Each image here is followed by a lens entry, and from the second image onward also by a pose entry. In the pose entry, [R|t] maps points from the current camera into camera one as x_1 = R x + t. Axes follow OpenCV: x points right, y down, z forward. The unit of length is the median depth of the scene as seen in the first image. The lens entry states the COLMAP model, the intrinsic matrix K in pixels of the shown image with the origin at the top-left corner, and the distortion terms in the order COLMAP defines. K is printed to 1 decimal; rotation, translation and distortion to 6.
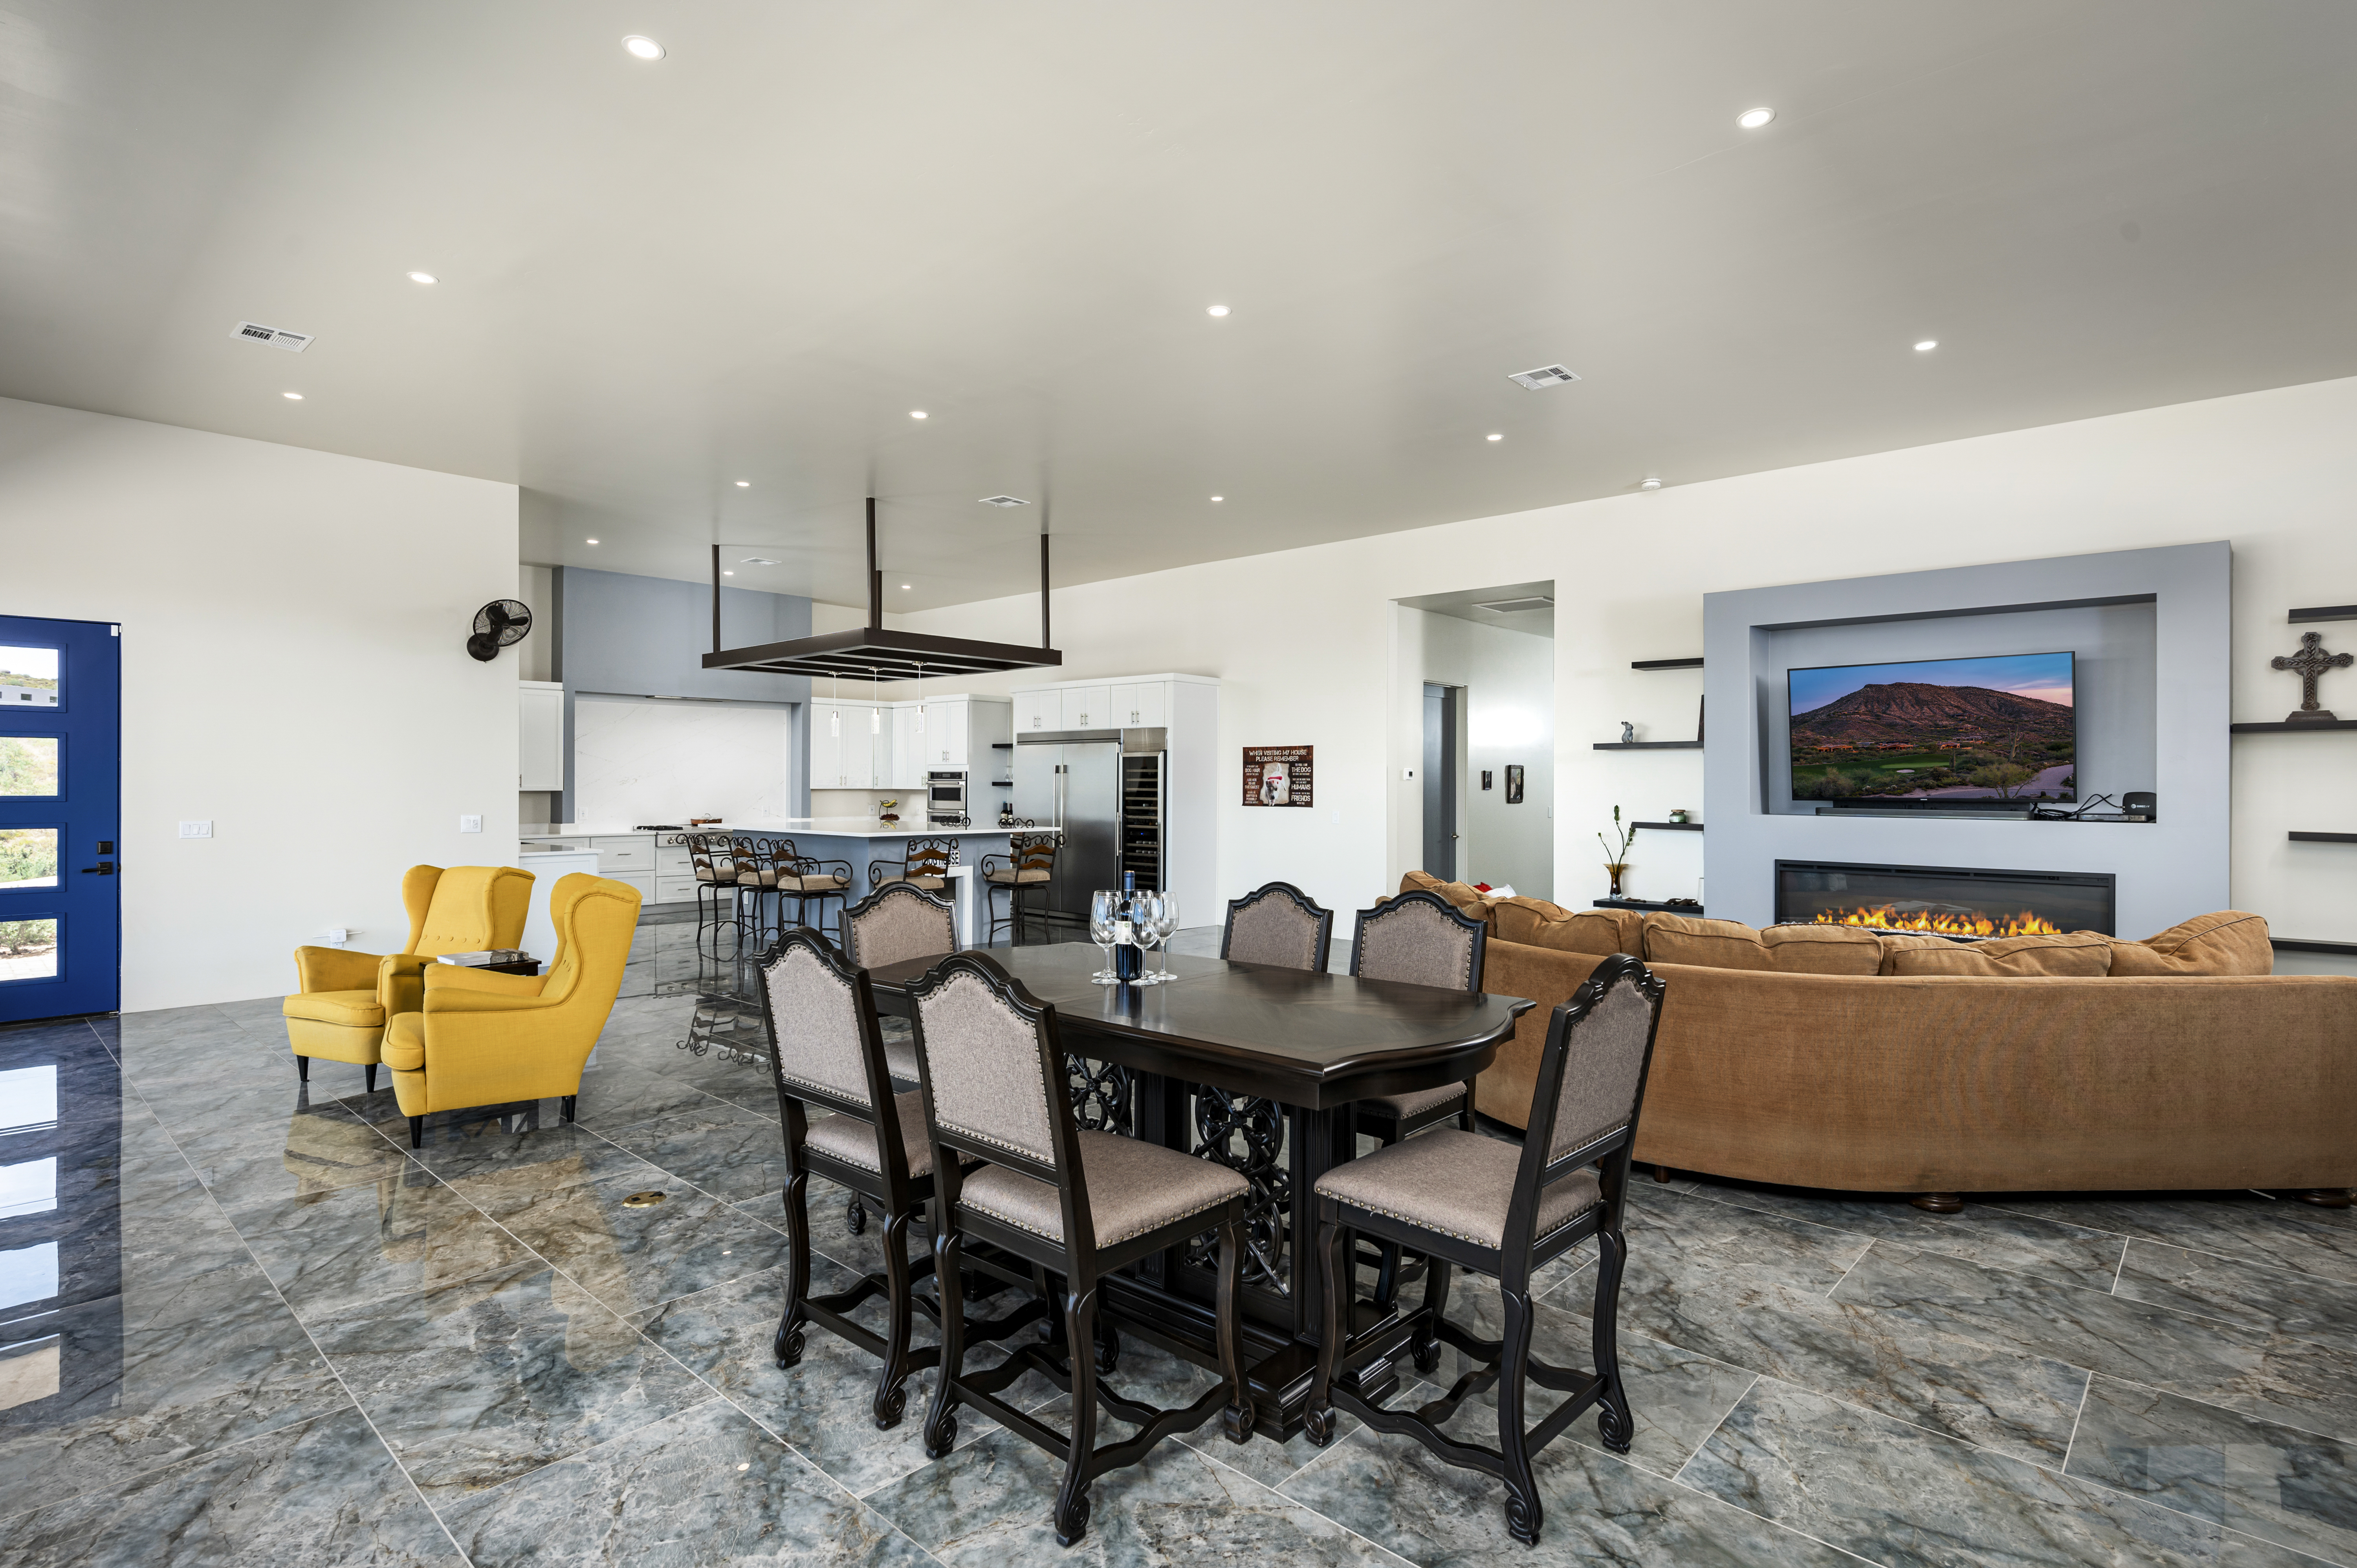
lens RADIAL K [[1170.6, 0, 1178.5], [0, 1170.6, 784.0], [0, 0, 1]] dist [0.023681, -0.000144]
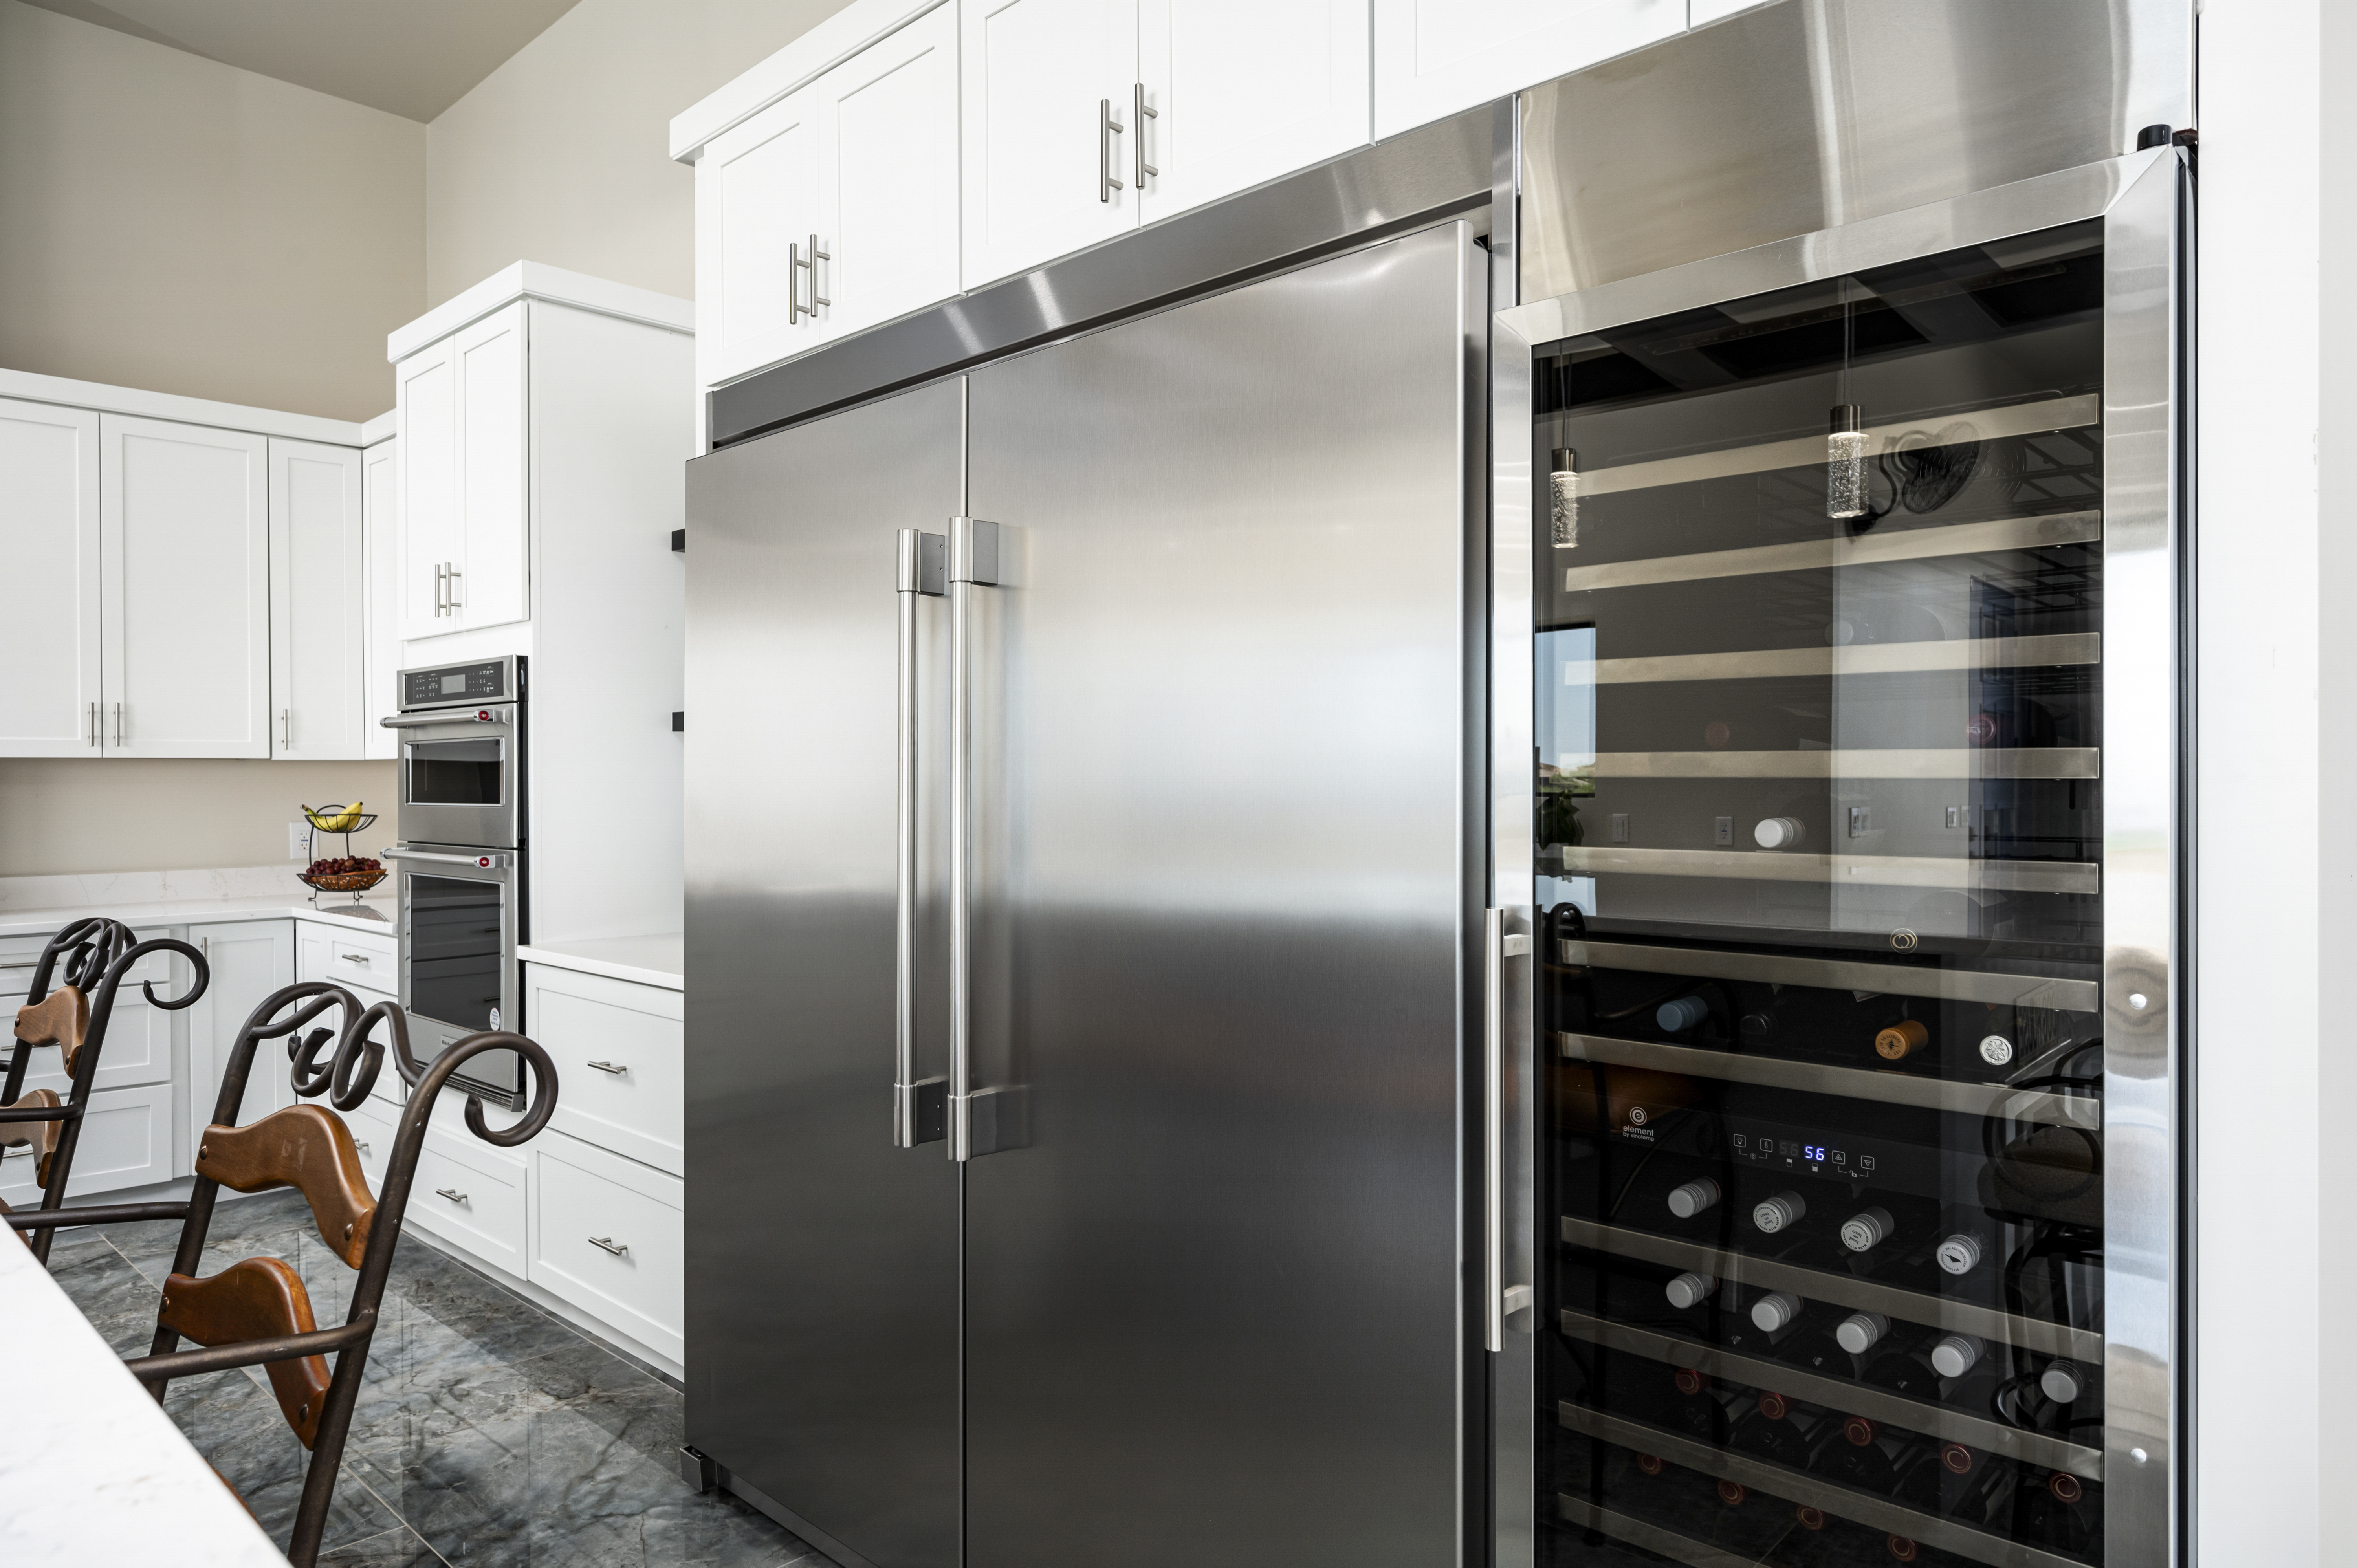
lens RADIAL K [[1501.1, 0, 1178.5], [0, 1501.1, 784.0], [0, 0, 1]] dist [-0.002295, -0.000937]
pose [[0.999563, -0.011434, -0.027249, -0.077310], [0.011568, 0.999922, 0.004794, 0.012983], [0.027192, -0.005107, 0.999617, 0.896978]]
